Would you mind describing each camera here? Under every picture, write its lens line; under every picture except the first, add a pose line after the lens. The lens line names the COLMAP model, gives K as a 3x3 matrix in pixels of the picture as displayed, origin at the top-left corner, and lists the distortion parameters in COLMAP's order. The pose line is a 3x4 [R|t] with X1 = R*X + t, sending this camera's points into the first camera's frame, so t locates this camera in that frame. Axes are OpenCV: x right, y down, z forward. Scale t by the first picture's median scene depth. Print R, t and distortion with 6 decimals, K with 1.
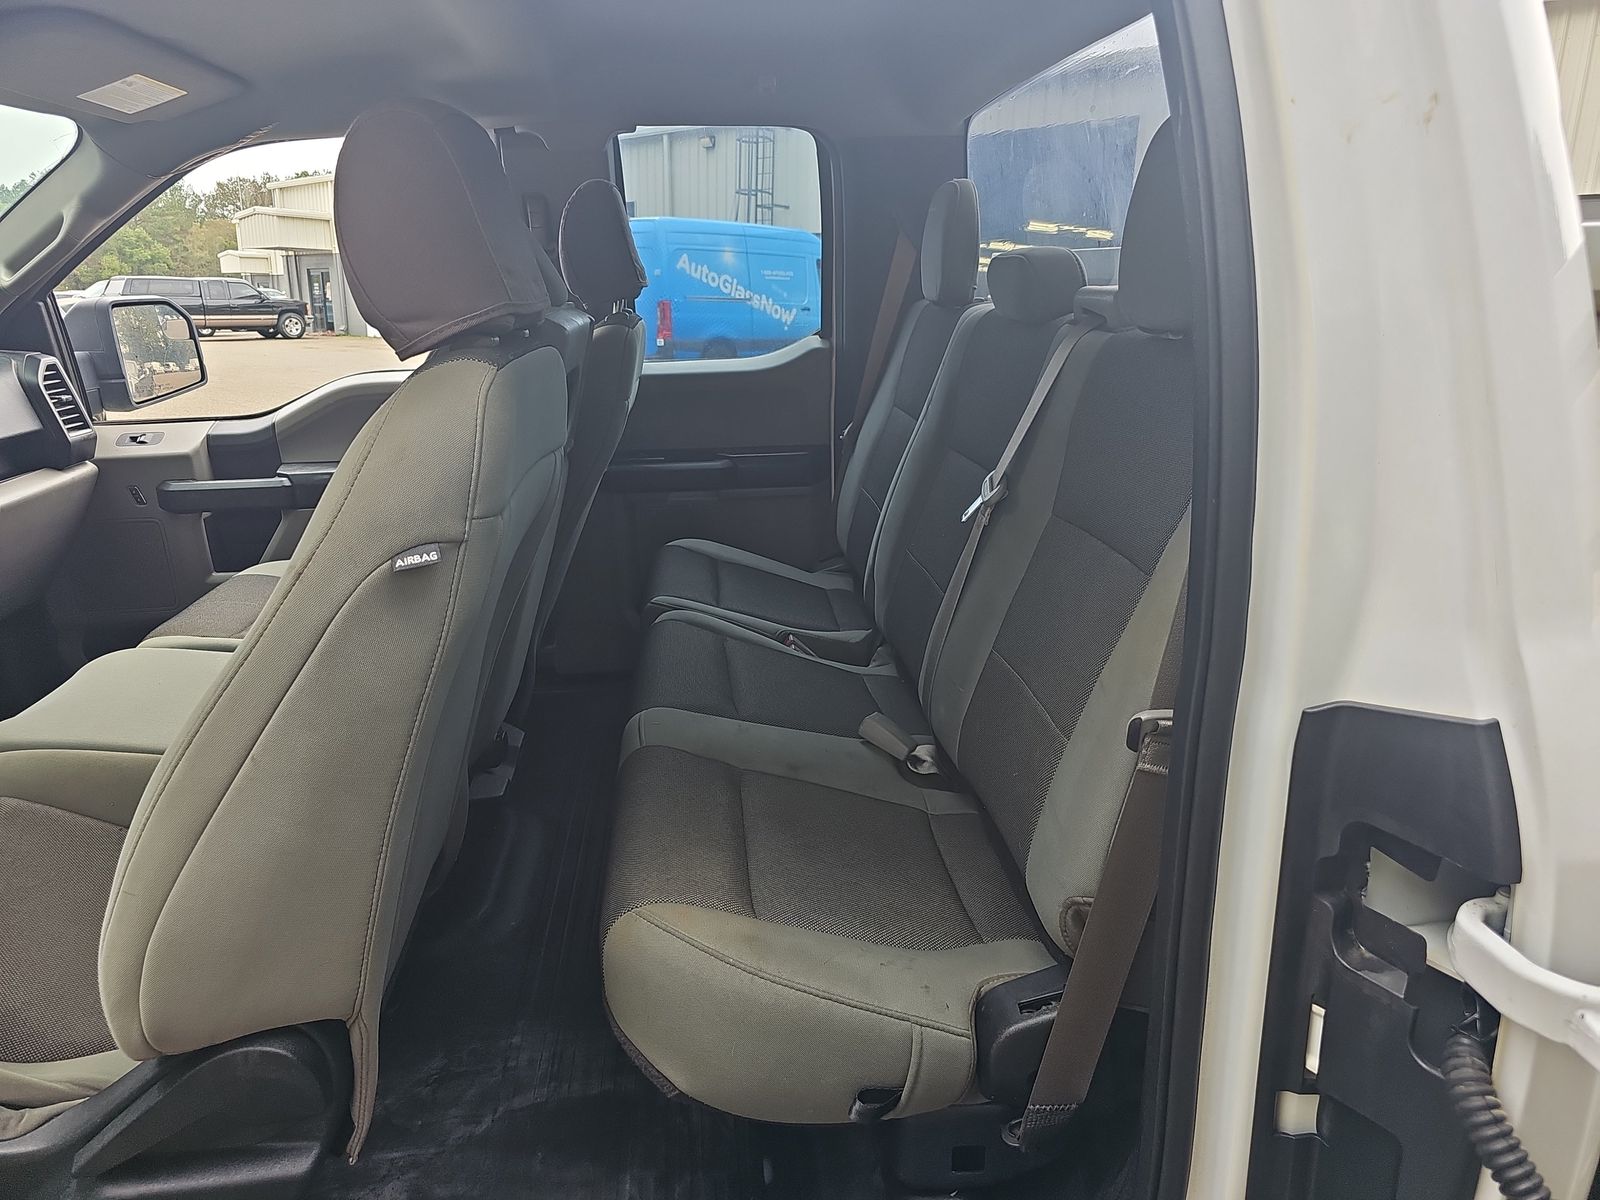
lens RADIAL K [[1042.0, 0, 812.1], [0, 1042.0, 607.2], [0, 0, 1]] dist [0.017137, -0.020242]
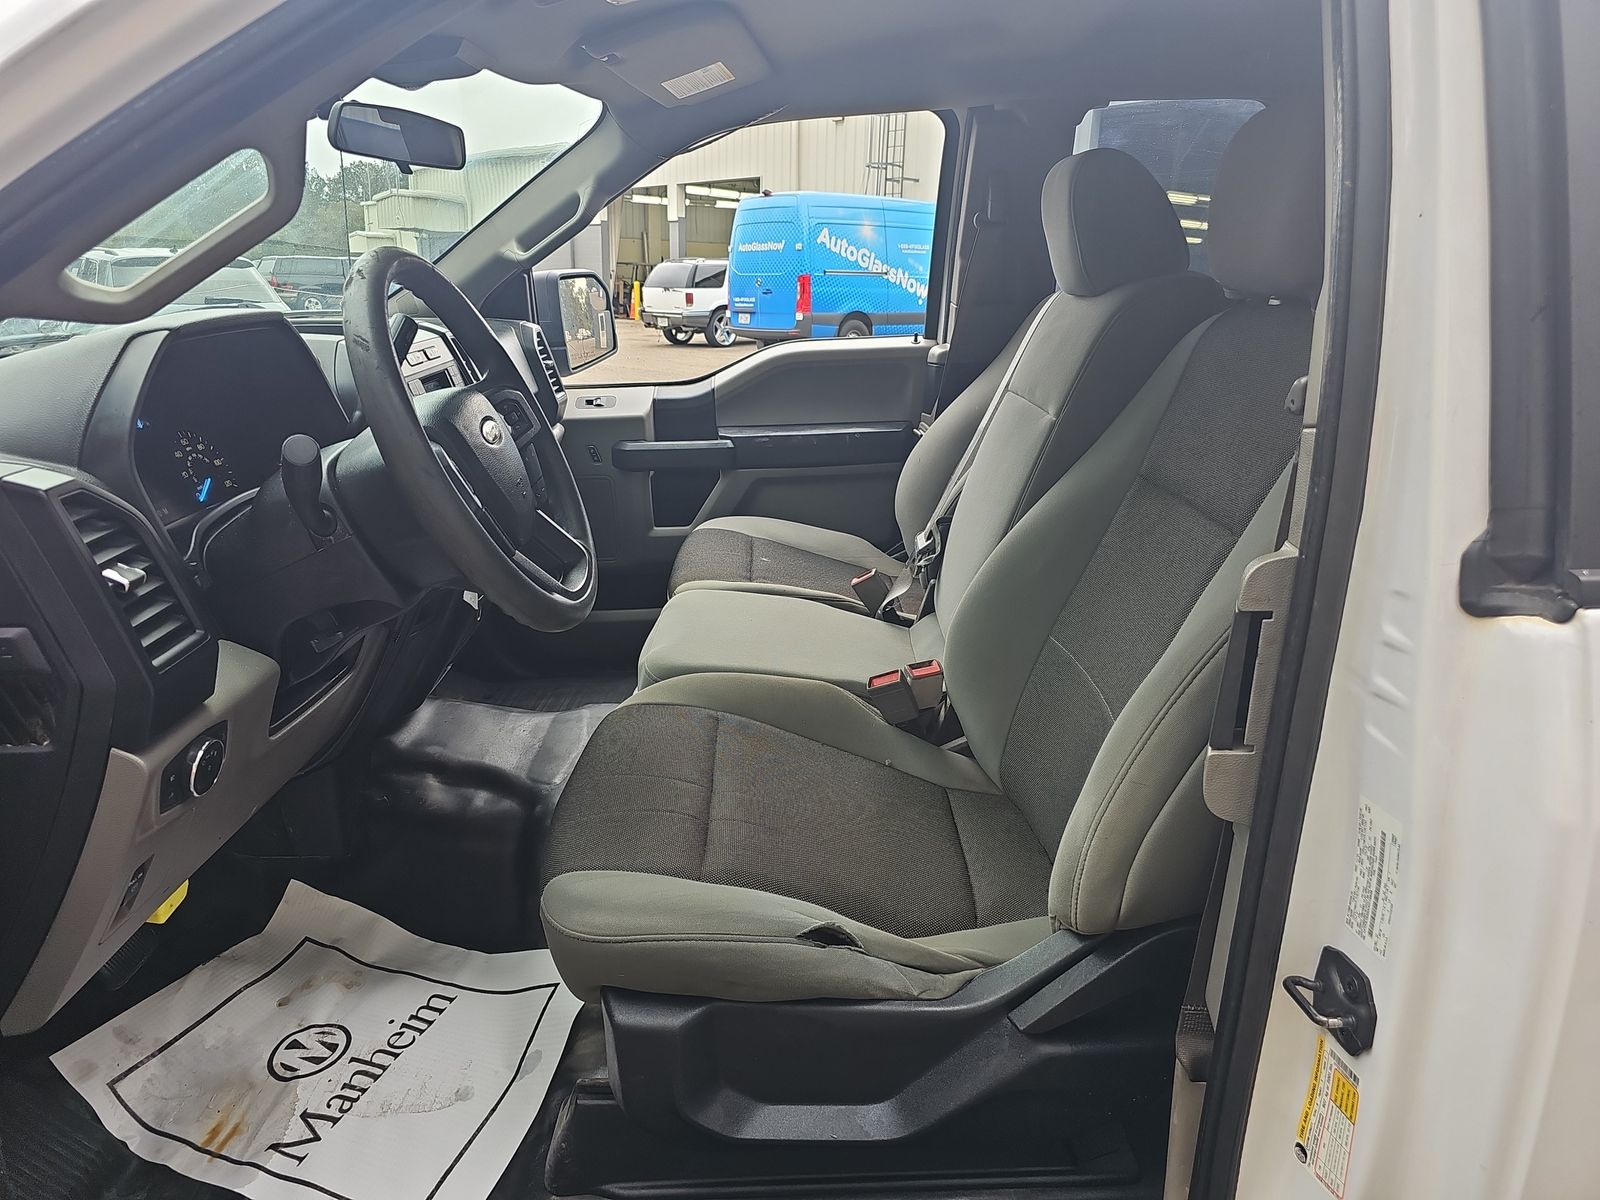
lens RADIAL K [[1042.0, 0, 797.9], [0, 1042.0, 606.4], [0, 0, 1]] dist [0.017137, -0.020242]
pose [[0.994640, 0.024836, -0.100369, -0.285039], [-0.022694, 0.999491, 0.022422, 0.019387], [0.100875, -0.020024, 0.994698, -0.053164]]
